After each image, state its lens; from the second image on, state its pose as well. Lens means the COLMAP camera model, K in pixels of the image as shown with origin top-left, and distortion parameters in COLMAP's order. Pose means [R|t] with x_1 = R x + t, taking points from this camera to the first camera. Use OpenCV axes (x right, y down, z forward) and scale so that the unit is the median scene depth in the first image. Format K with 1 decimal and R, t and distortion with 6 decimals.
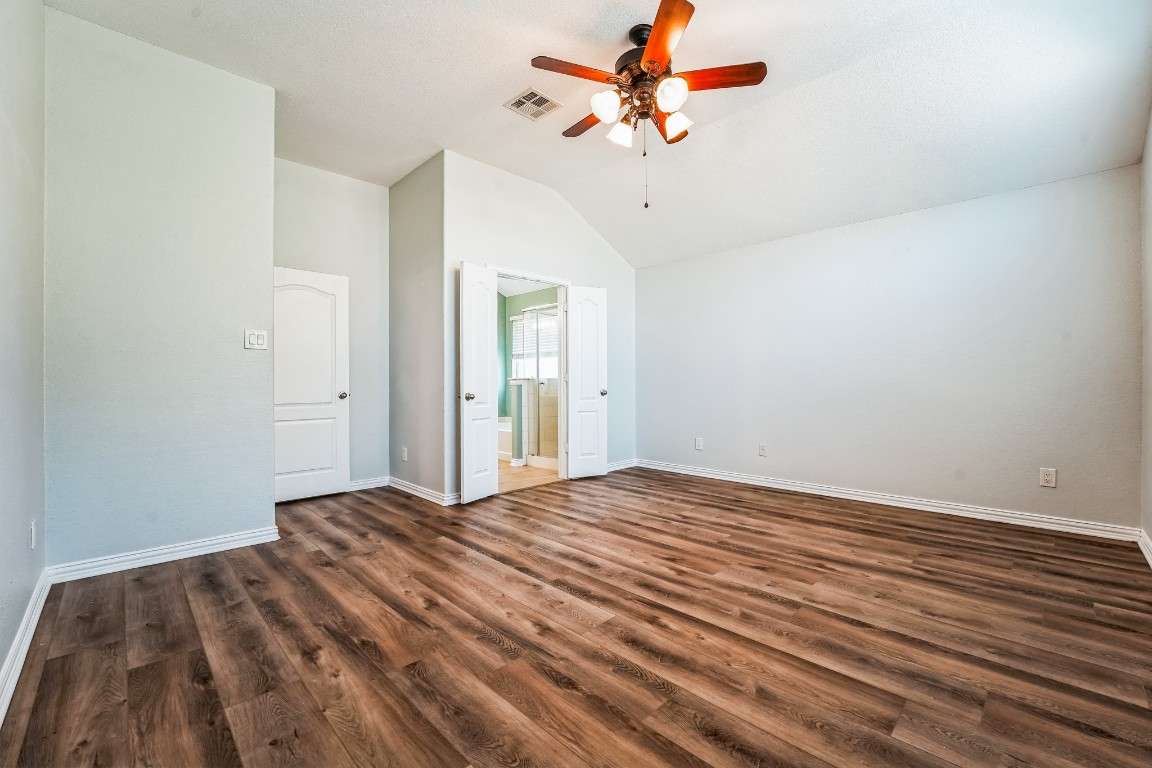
lens RADIAL K [[490.4, 0, 576.0], [0, 490.4, 384.0], [0, 0, 1]] dist [-0.027047, -0.000066]
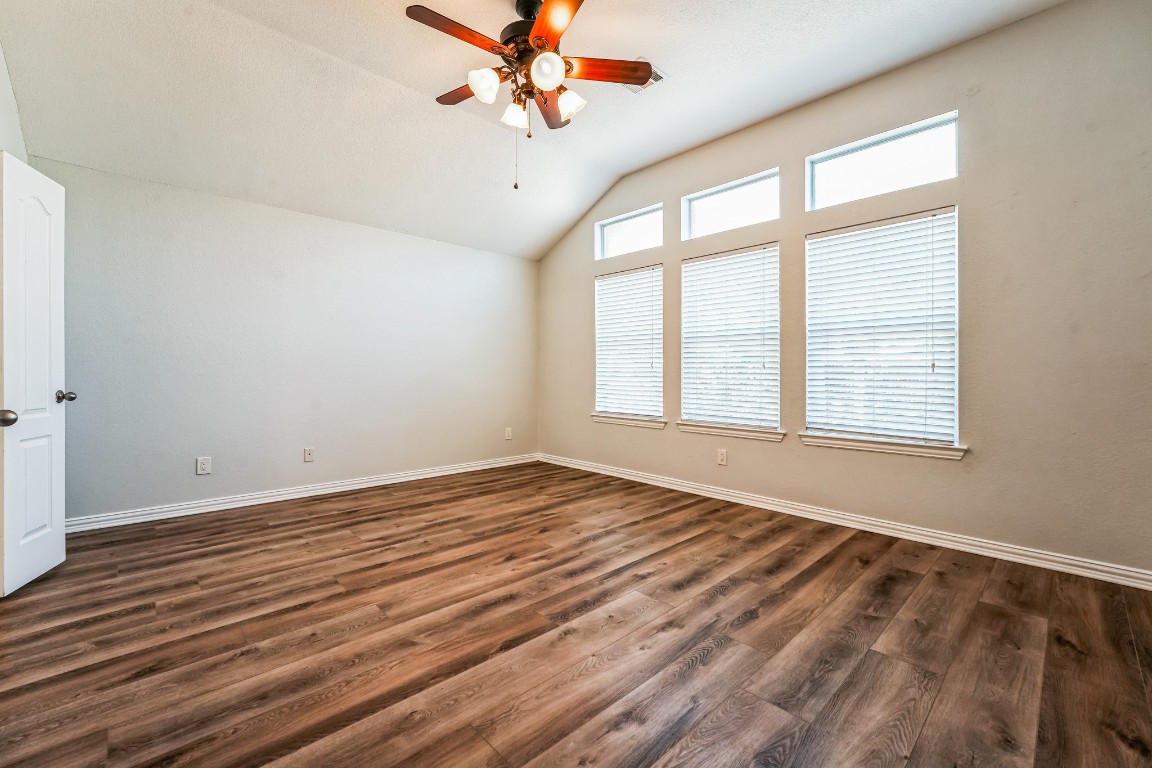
lens RADIAL K [[472.7, 0, 575.2], [0, 472.7, 377.6], [0, 0, 1]] dist [-0.001518, 0.000087]
pose [[0.010671, -0.000019, 0.999943, -0.799609], [0.002705, 0.999996, -0.000010, -0.000931], [-0.999939, 0.002705, 0.010671, 0.919266]]
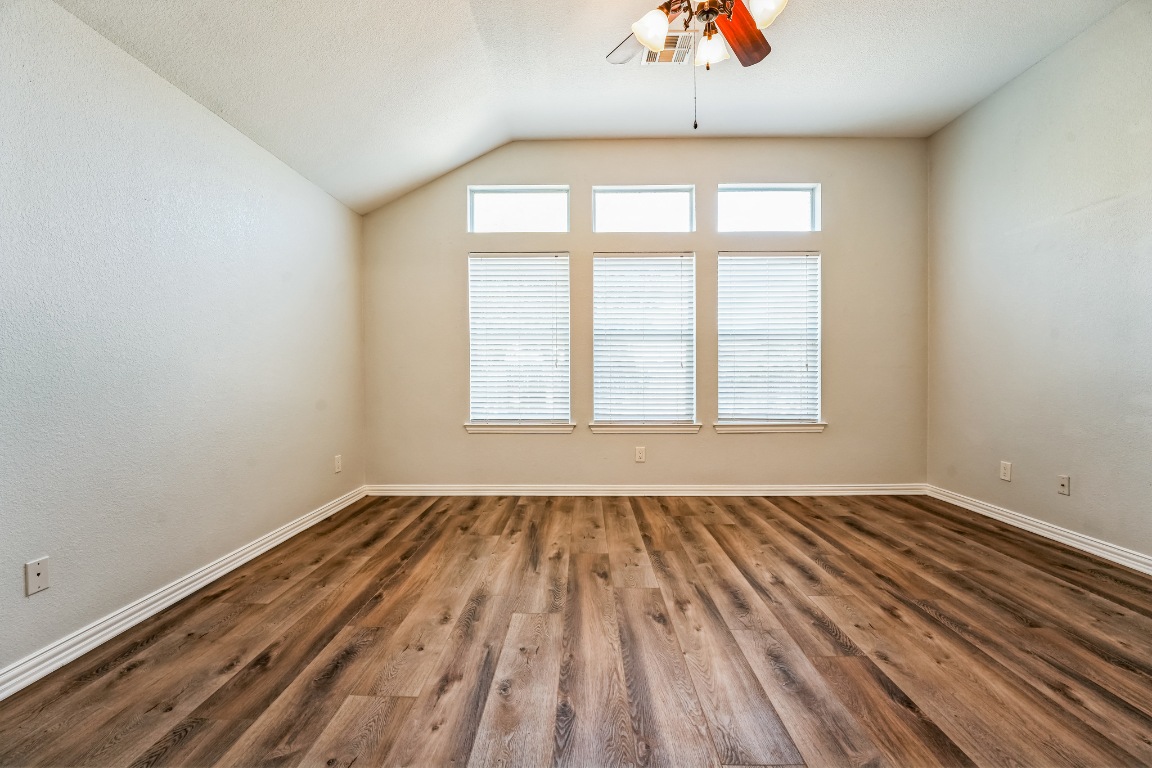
lens RADIAL K [[474.7, 0, 576.0], [0, 474.7, 384.0], [0, 0, 1]] dist [-0.032626, 0.007162]
pose [[-0.707823, -0.008645, 0.706337, -0.227772], [0.011939, 0.999636, 0.024200, -0.014457], [-0.706289, 0.025563, -0.707462, 1.693348]]
